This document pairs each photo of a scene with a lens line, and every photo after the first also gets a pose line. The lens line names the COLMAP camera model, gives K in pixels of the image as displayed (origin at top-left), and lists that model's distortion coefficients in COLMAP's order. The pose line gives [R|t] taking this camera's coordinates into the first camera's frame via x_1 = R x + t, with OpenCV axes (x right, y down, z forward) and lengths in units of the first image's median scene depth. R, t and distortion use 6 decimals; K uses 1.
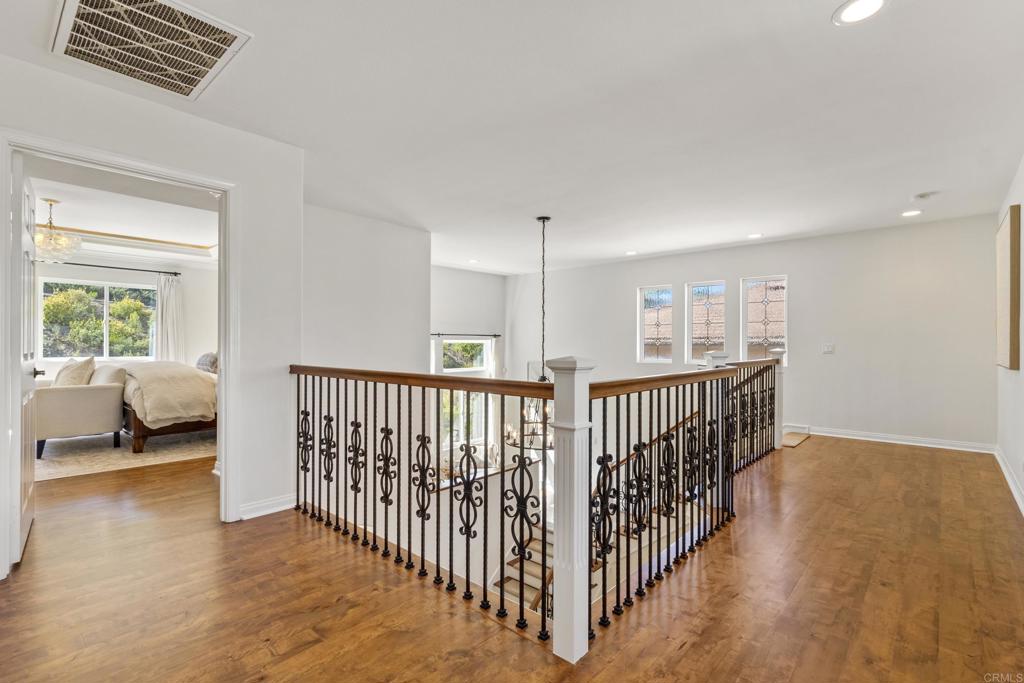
lens RADIAL K [[470.3, 0, 512.9], [0, 470.3, 345.0], [0, 0, 1]] dist [0.003151, -0.000133]
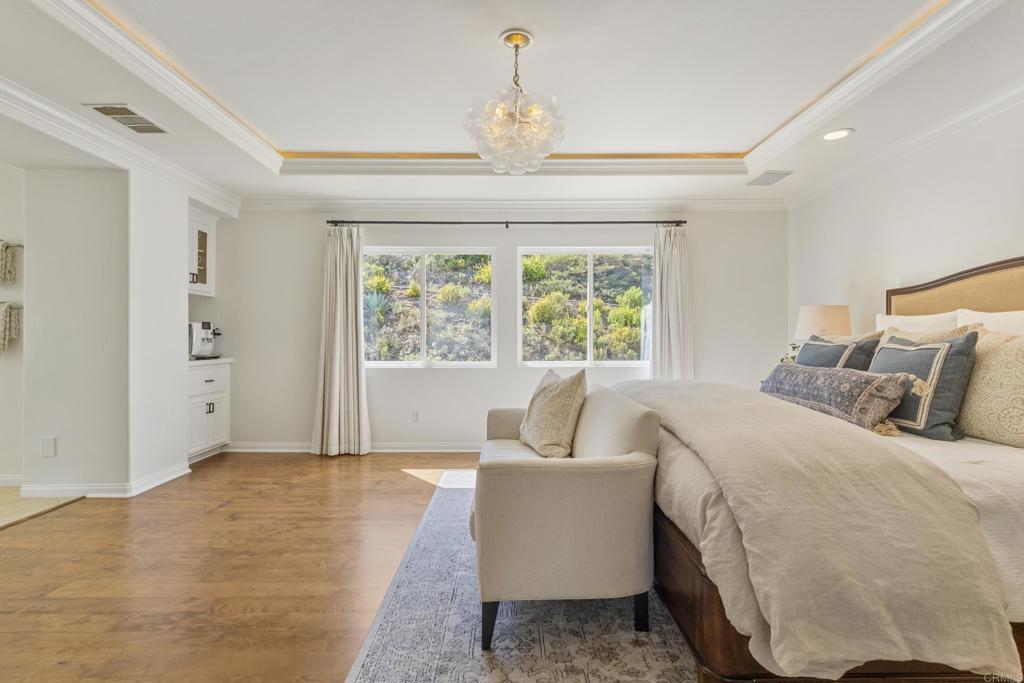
lens RADIAL K [[470.3, 0, 512.8], [0, 470.3, 339.7], [0, 0, 1]] dist [0.003151, -0.000133]
pose [[0.668063, -0.004164, -0.744093, -0.415221], [0.003973, 0.999990, -0.002029, -0.002863], [0.744094, -0.001601, 0.668072, 0.447551]]
